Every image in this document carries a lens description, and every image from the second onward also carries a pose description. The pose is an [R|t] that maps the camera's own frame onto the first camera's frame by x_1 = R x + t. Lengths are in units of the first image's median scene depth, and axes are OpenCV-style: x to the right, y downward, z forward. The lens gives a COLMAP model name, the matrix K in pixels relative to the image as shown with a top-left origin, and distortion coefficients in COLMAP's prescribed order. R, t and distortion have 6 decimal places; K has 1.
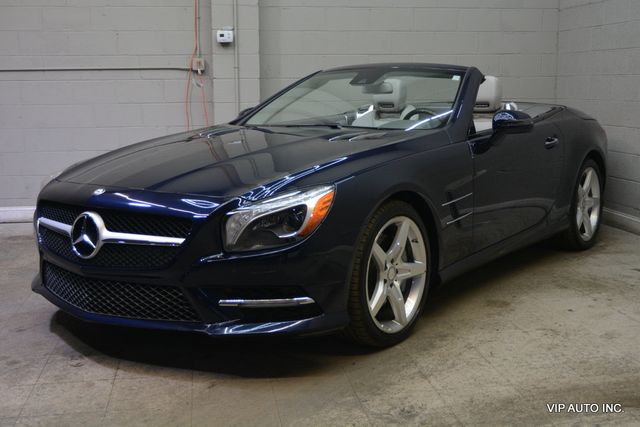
lens RADIAL K [[799.8, 0, 318.6], [0, 799.8, 214.3], [0, 0, 1]] dist [-0.005553, -0.004537]
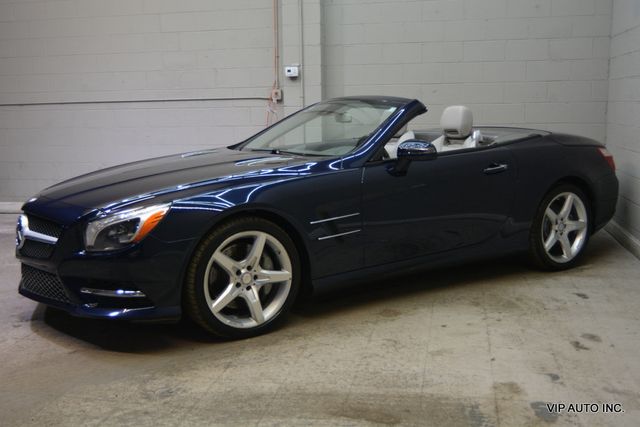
lens RADIAL K [[692.6, 0, 320.0], [0, 692.6, 213.5], [0, 0, 1]] dist [-0.008719, -0.005678]
pose [[0.936890, 0.048215, -0.346284, 0.504163], [-0.048253, 0.998799, 0.008518, -0.033845], [0.346279, 0.008728, 0.938091, 0.064154]]
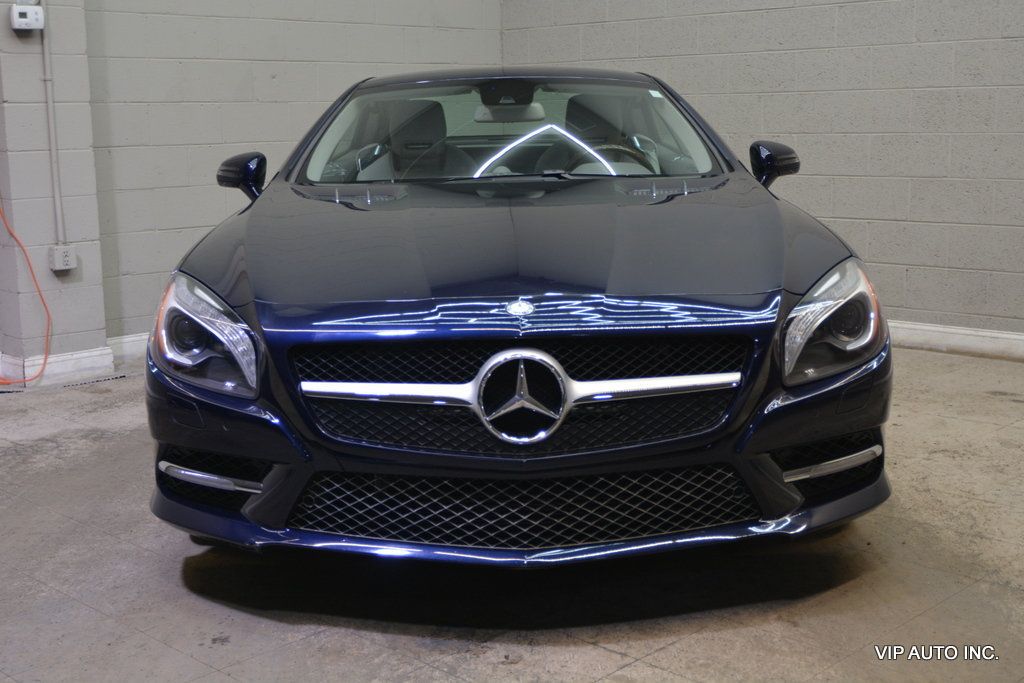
lens RADIAL K [[1317.3, 0, 511.7], [0, 1317.3, 341.4], [0, 0, 1]] dist [0.001183, -0.010826]
pose [[0.792108, -0.109931, 0.600400, -0.671800], [0.110371, 0.993229, 0.036245, -0.032418], [-0.600320, 0.037557, 0.798878, 0.297651]]
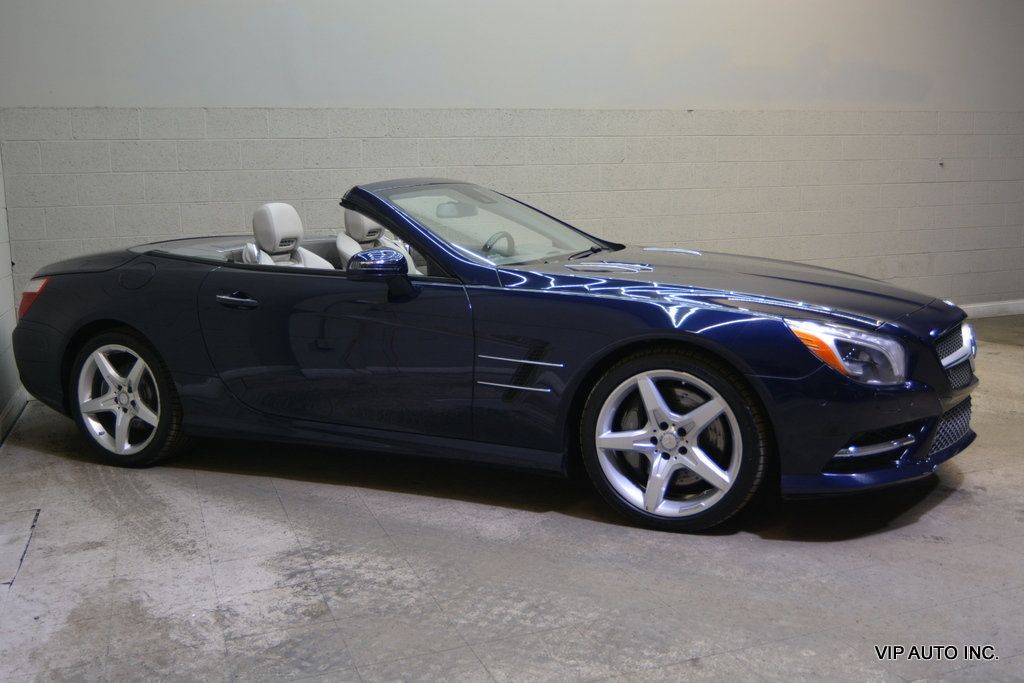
lens RADIAL K [[958.7, 0, 511.6], [0, 958.7, 344.1], [0, 0, 1]] dist [-0.012328, 0.001331]
pose [[-0.221304, -0.133167, 0.966070, -1.075449], [0.188891, 0.966019, 0.176431, -0.237497], [-0.956736, 0.221527, -0.188629, 1.474500]]
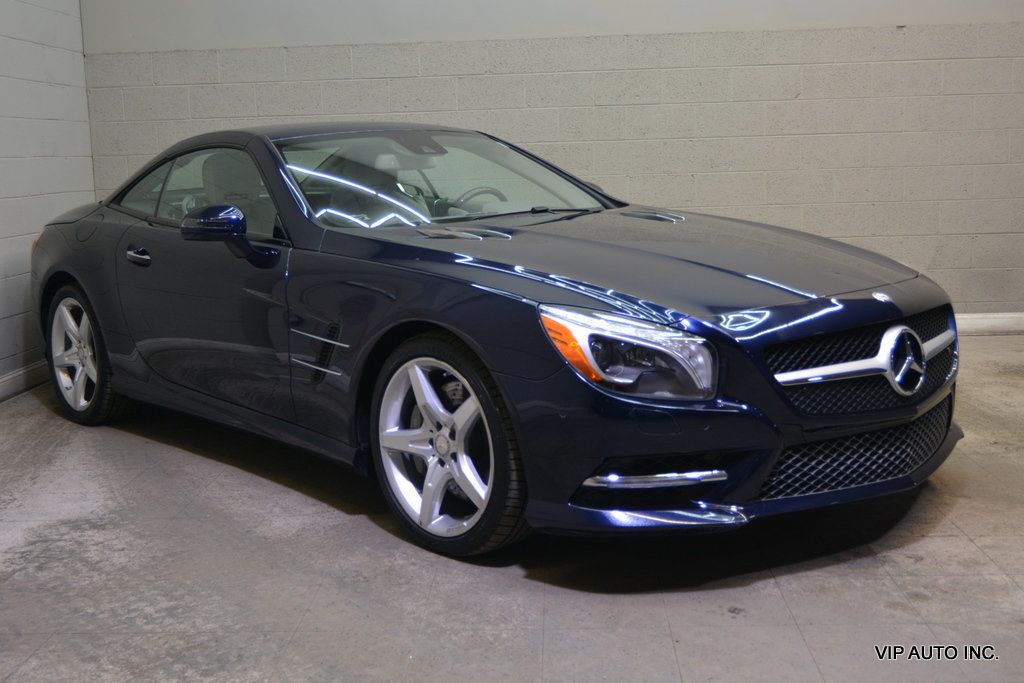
lens RADIAL K [[1161.6, 0, 512.4], [0, 1161.6, 341.2], [0, 0, 1]] dist [0.000632, -0.003122]
pose [[0.175552, -0.154004, 0.972350, -1.105103], [0.187972, 0.974761, 0.120449, -0.143759], [-0.966358, 0.161629, 0.200070, 0.960698]]
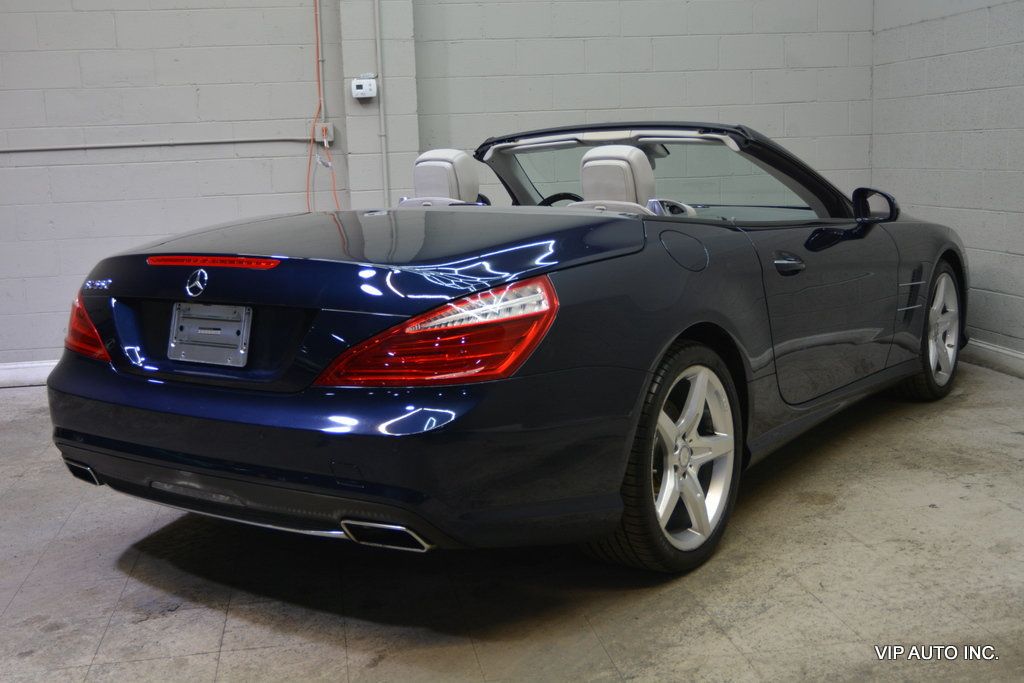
lens RADIAL K [[1179.2, 0, 511.9], [0, 1179.2, 343.4], [0, 0, 1]] dist [0.003683, 0.002147]
pose [[0.999398, -0.031890, 0.013683, -0.029290], [0.031887, 0.999491, 0.000380, -0.020922], [-0.013688, 0.000057, 0.999906, 0.071789]]
